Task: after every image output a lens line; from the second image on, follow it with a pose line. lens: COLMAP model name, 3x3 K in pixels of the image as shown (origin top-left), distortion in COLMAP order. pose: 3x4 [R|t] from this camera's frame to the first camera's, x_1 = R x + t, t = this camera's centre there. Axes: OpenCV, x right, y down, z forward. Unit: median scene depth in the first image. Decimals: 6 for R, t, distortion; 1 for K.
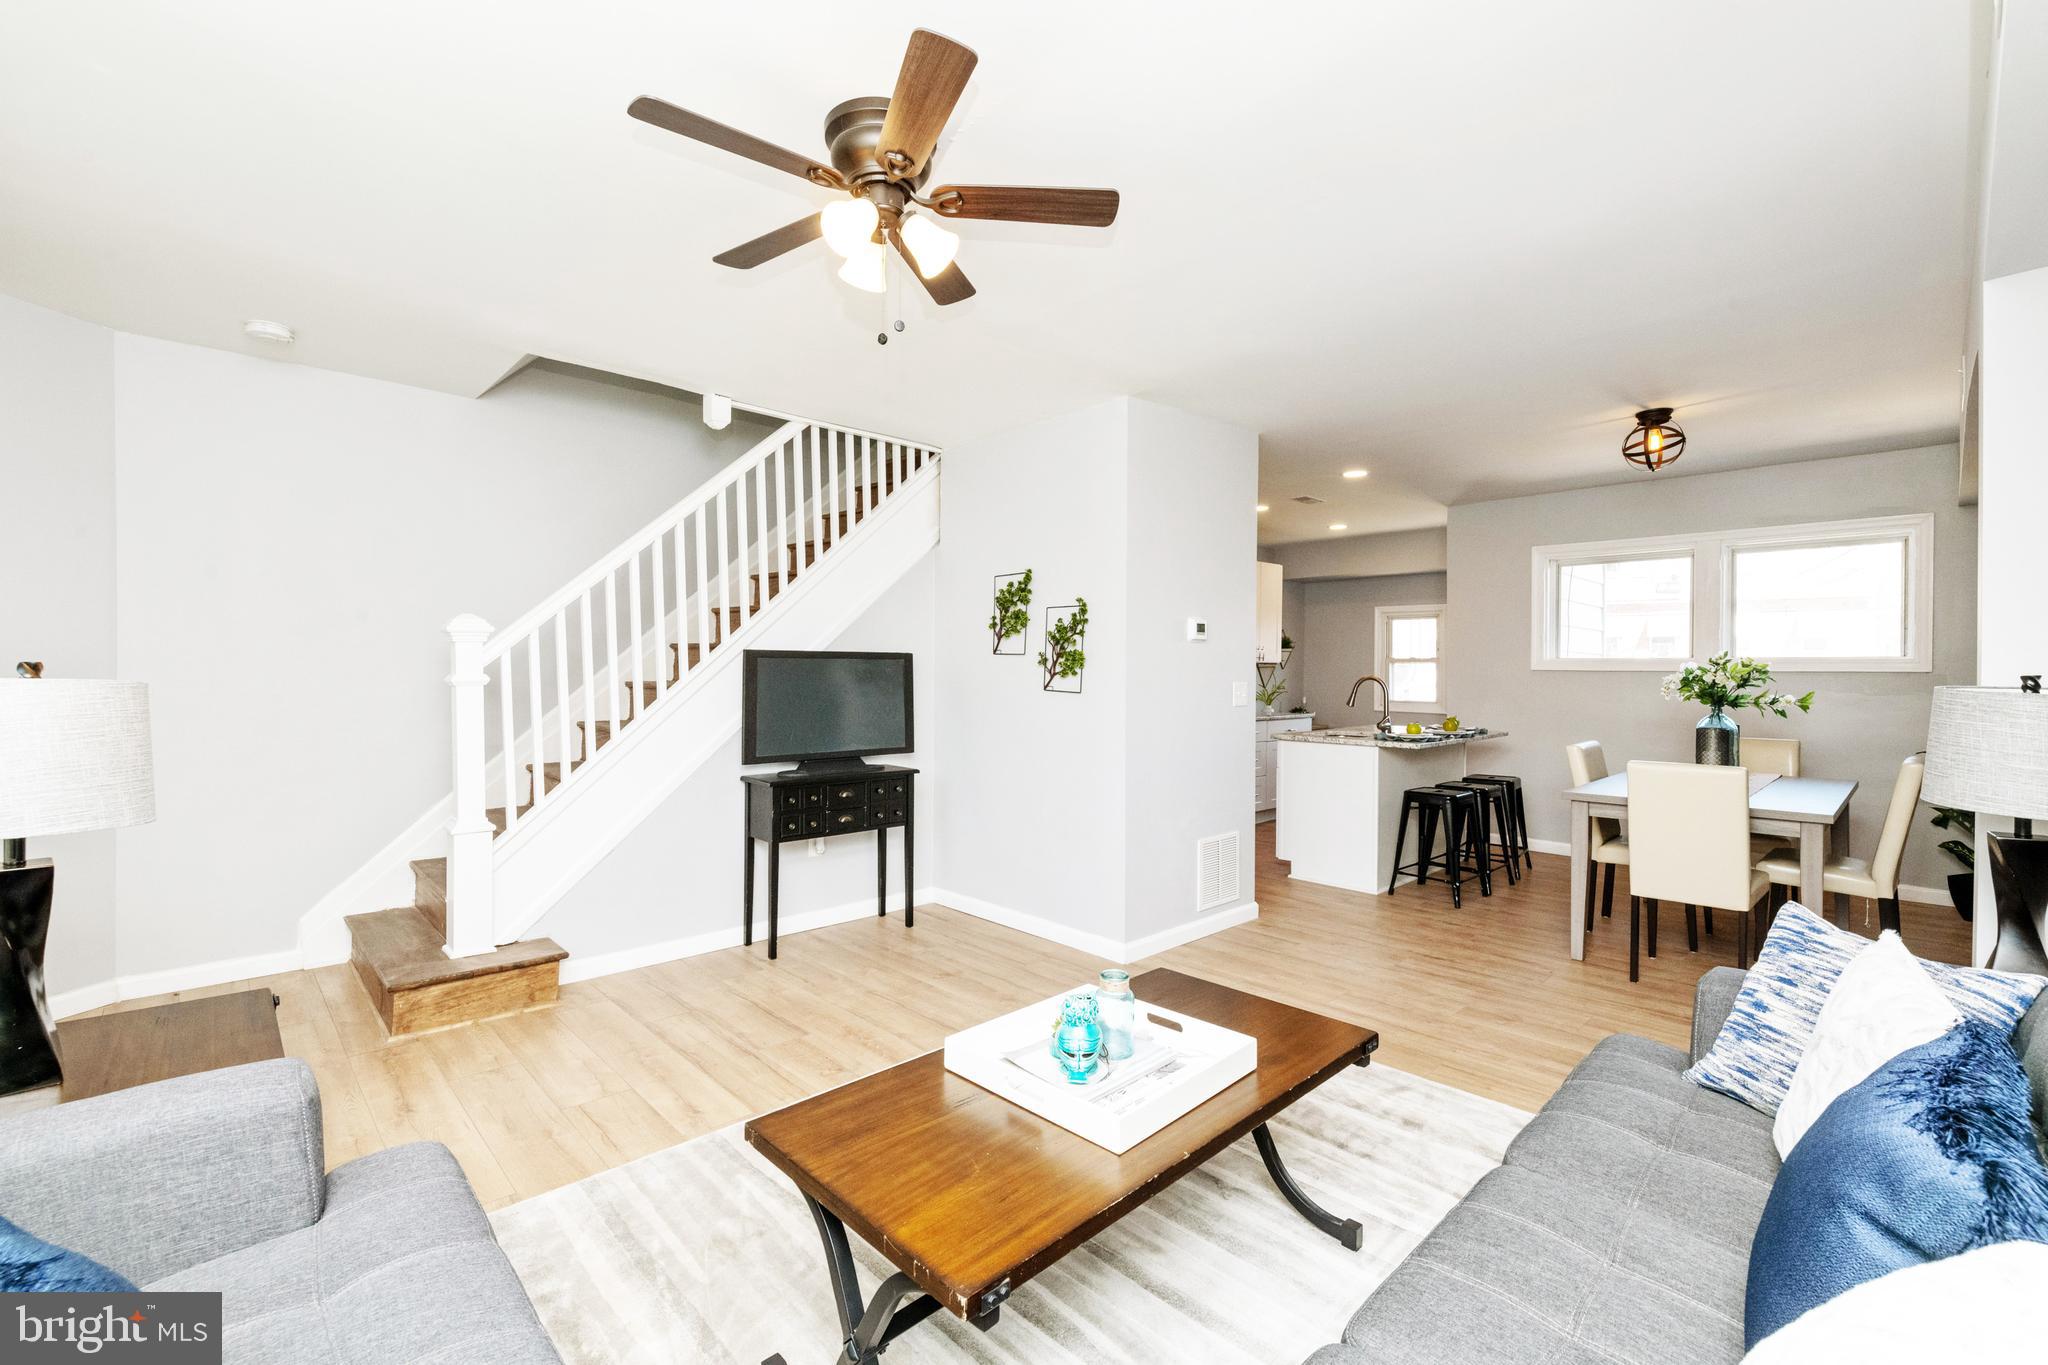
lens RADIAL K [[878.2, 0, 1020.5], [0, 878.2, 670.5], [0, 0, 1]] dist [-0.001051, -0.002499]
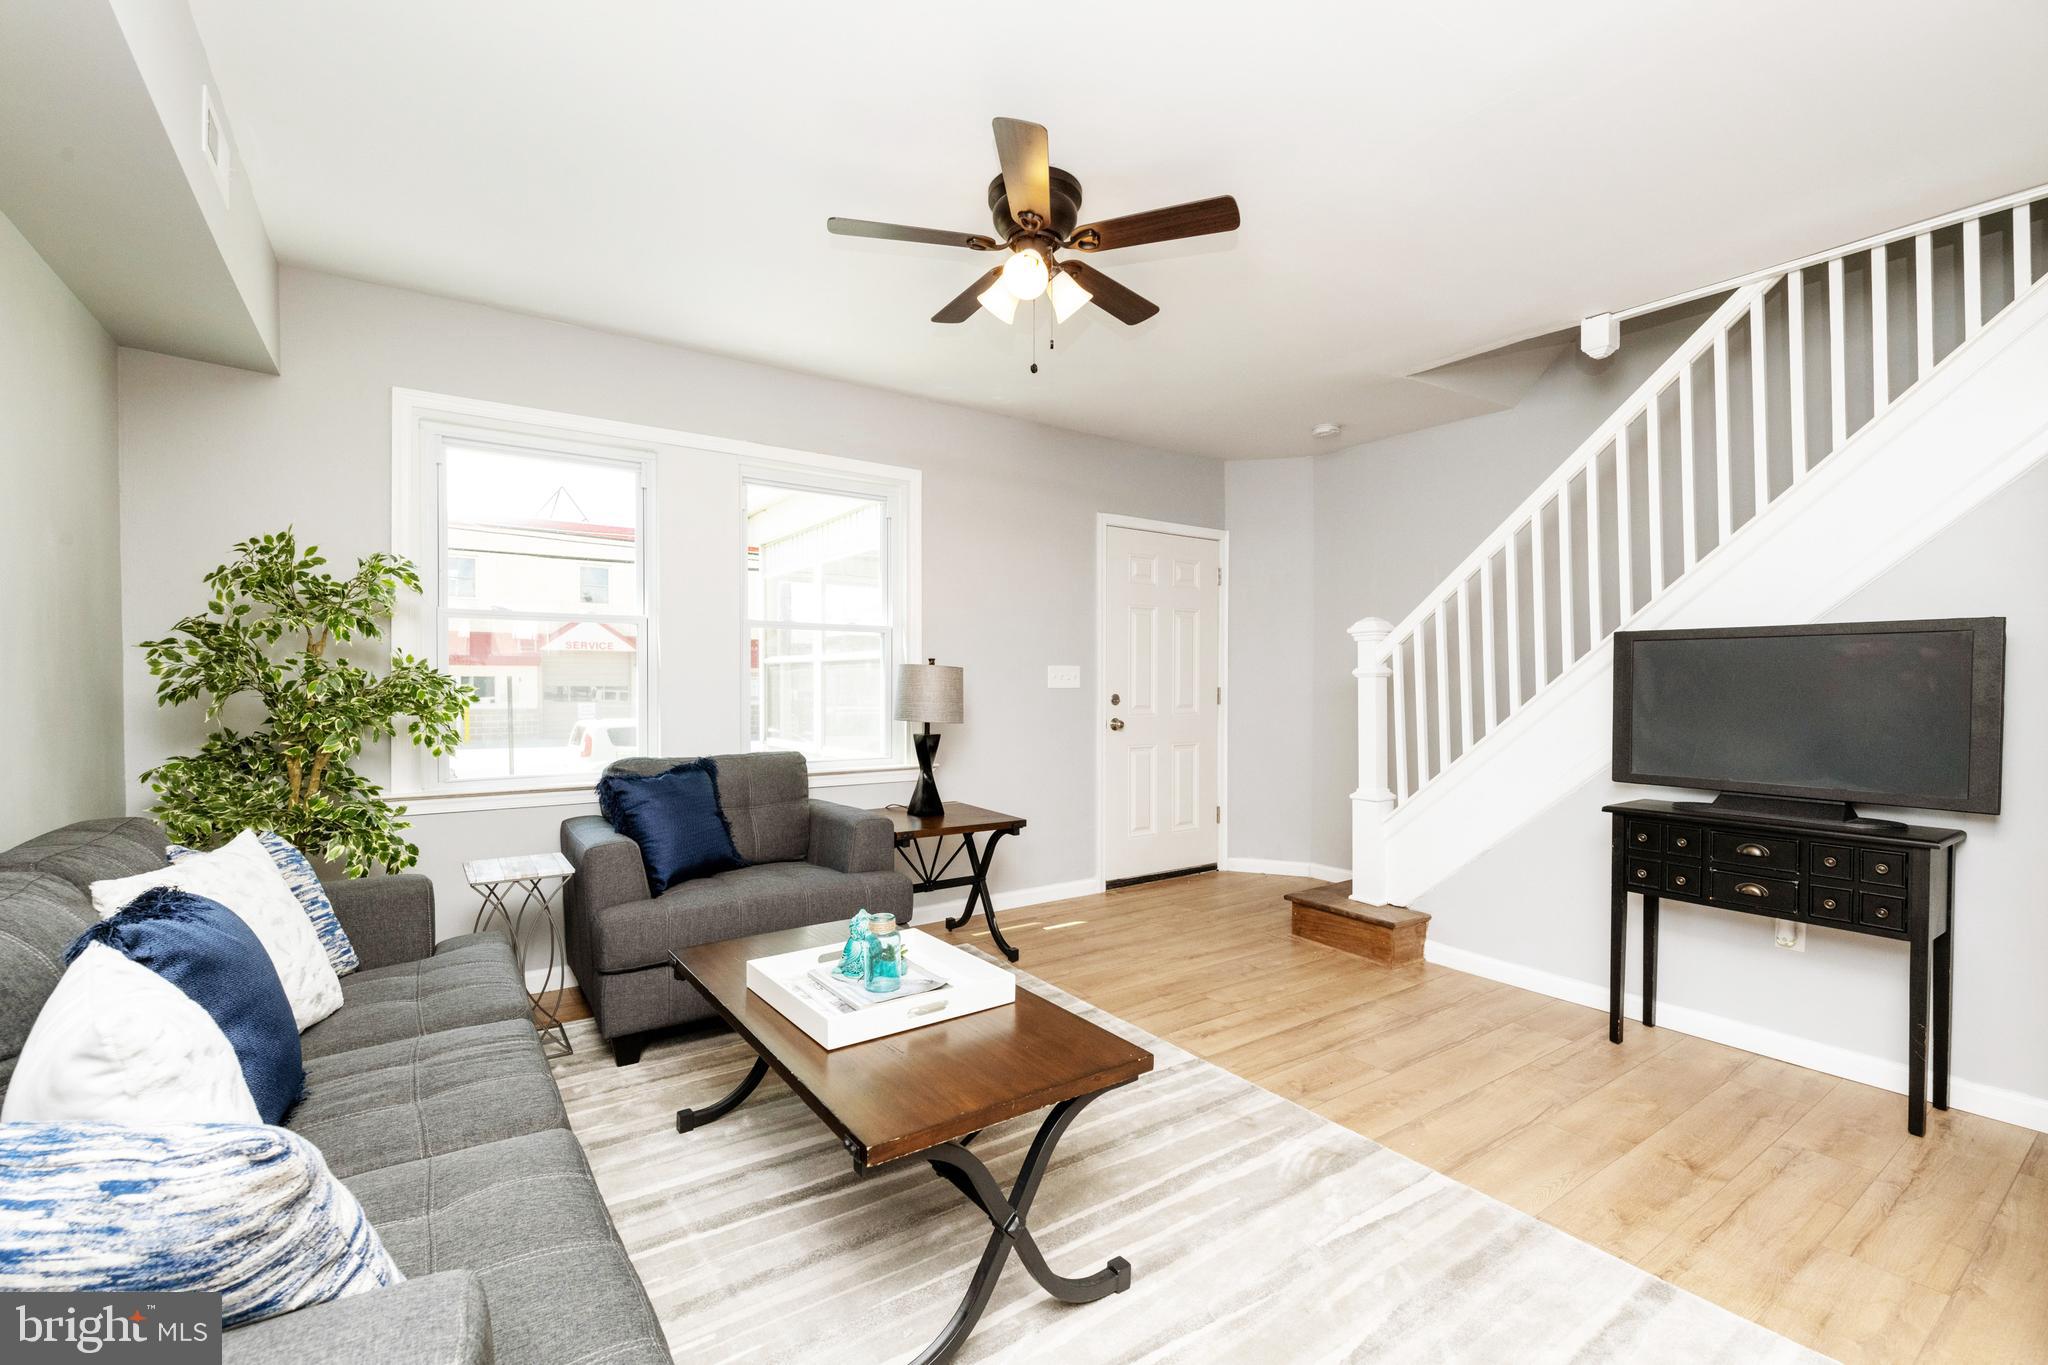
lens RADIAL K [[878.2, 0, 1018.9], [0, 878.2, 688.5], [0, 0, 1]] dist [-0.001051, -0.002499]
pose [[-0.147013, 0.005289, -0.989120, 0.522407], [-0.007385, 0.999952, 0.006445, 0.024268], [0.989107, 0.008252, -0.146967, 0.592260]]
